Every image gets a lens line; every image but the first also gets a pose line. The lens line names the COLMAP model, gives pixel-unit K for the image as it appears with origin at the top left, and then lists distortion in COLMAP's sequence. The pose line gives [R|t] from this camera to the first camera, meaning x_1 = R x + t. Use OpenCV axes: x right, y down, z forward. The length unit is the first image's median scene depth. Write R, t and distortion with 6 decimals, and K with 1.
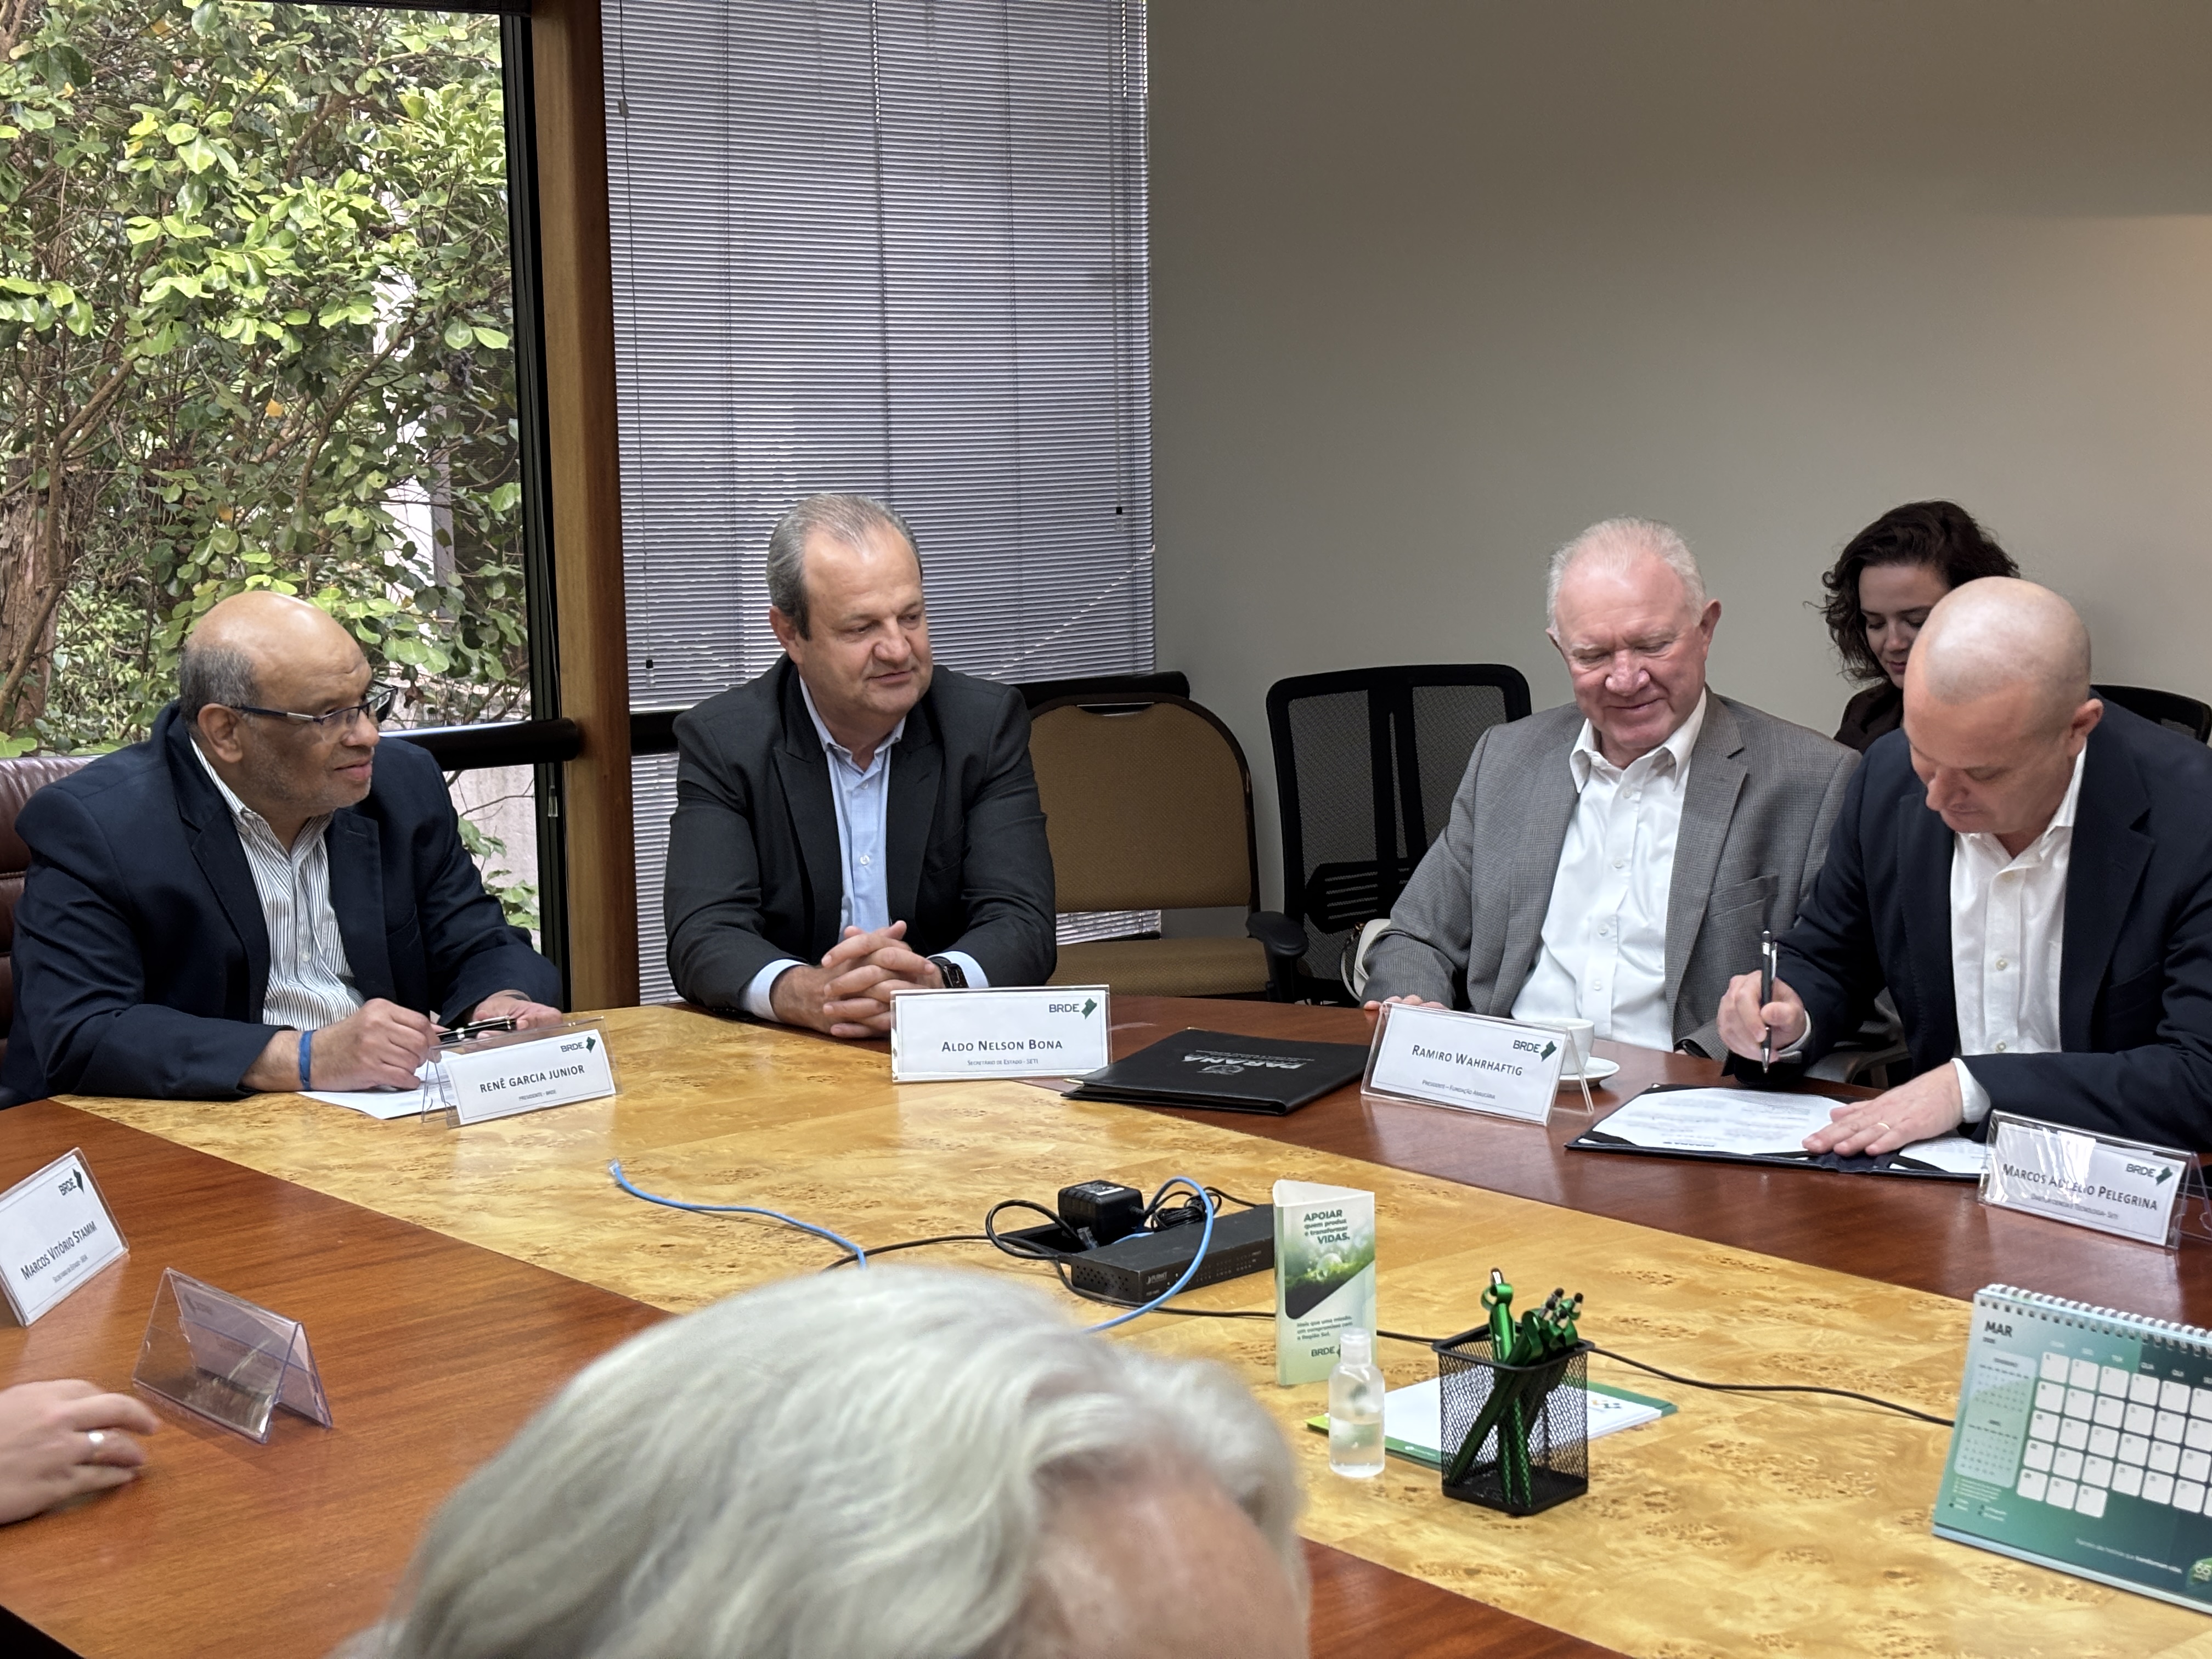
lens RADIAL K [[3356.8, 0, 1110.9], [0, 3356.8, 817.7], [0, 0, 1]] dist [0.075446, 0.000000]
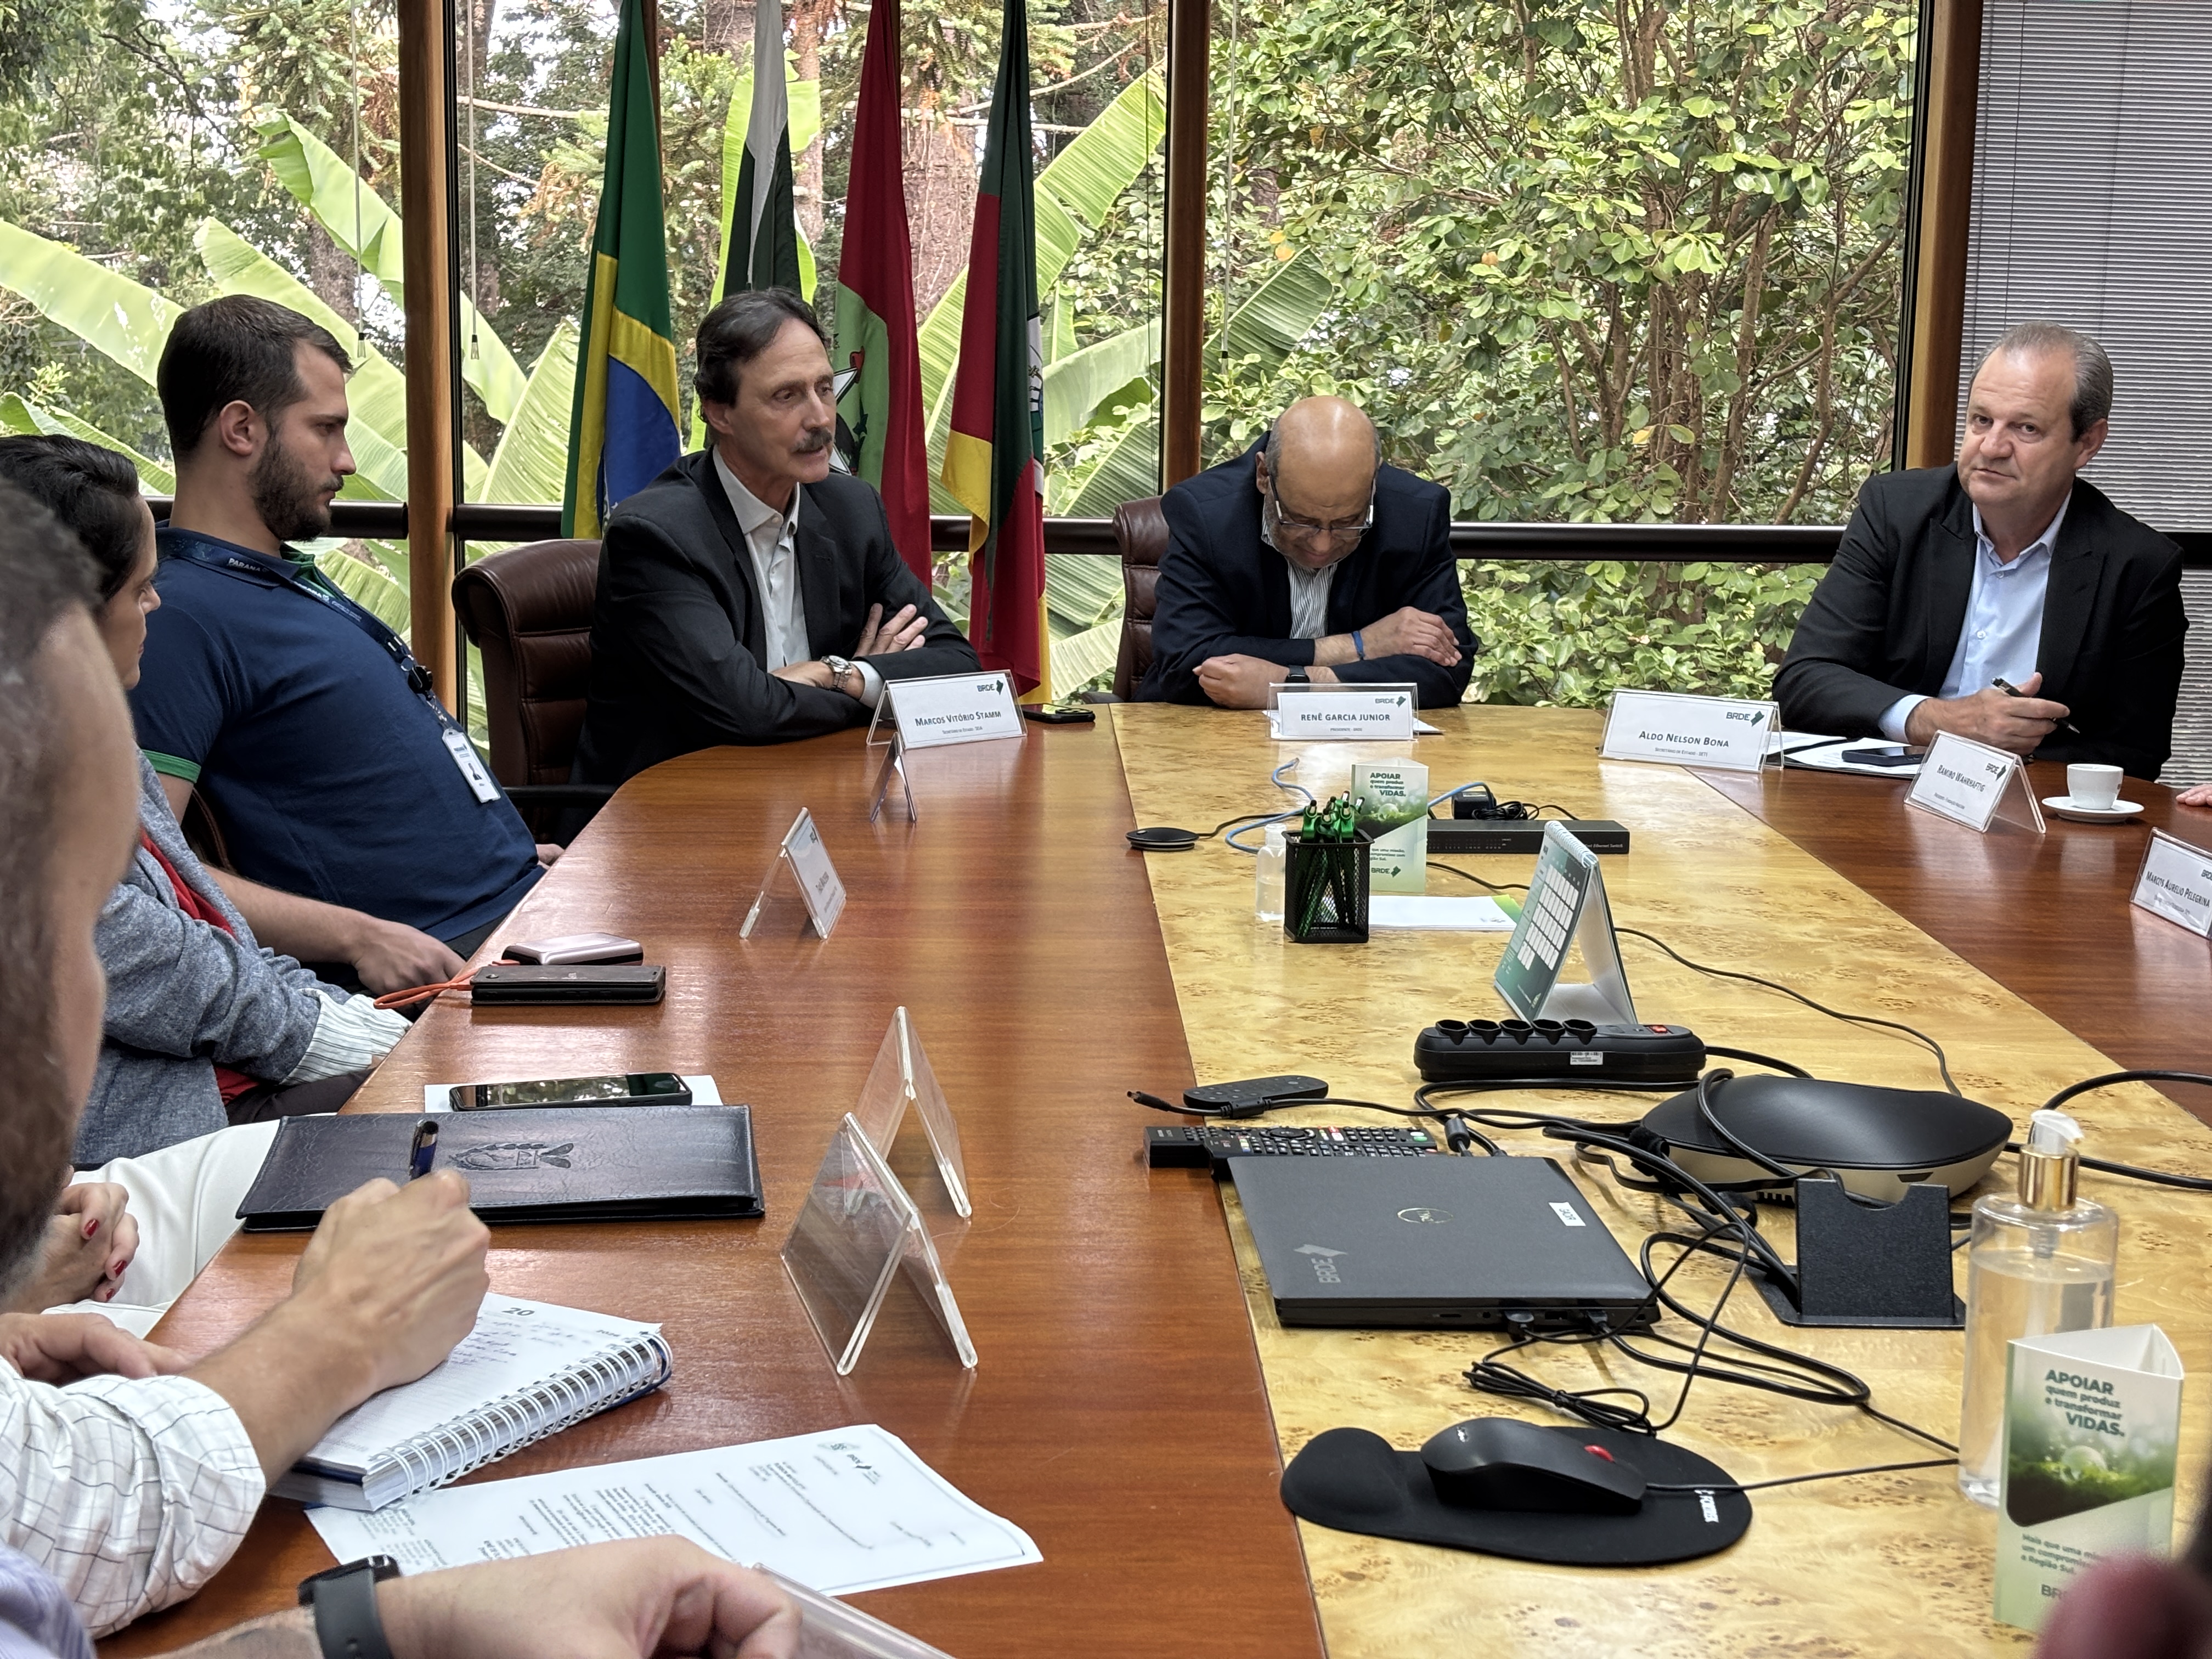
lens RADIAL K [[3414.1, 0, 1055.8], [0, 3414.1, 747.4], [0, 0, 1]] dist [0.066886, 0.000000]
pose [[0.771552, 0.109152, -0.626732, 0.553783], [-0.104124, 0.993552, 0.044854, 0.034893], [0.627587, 0.030651, 0.777943, -0.146944]]
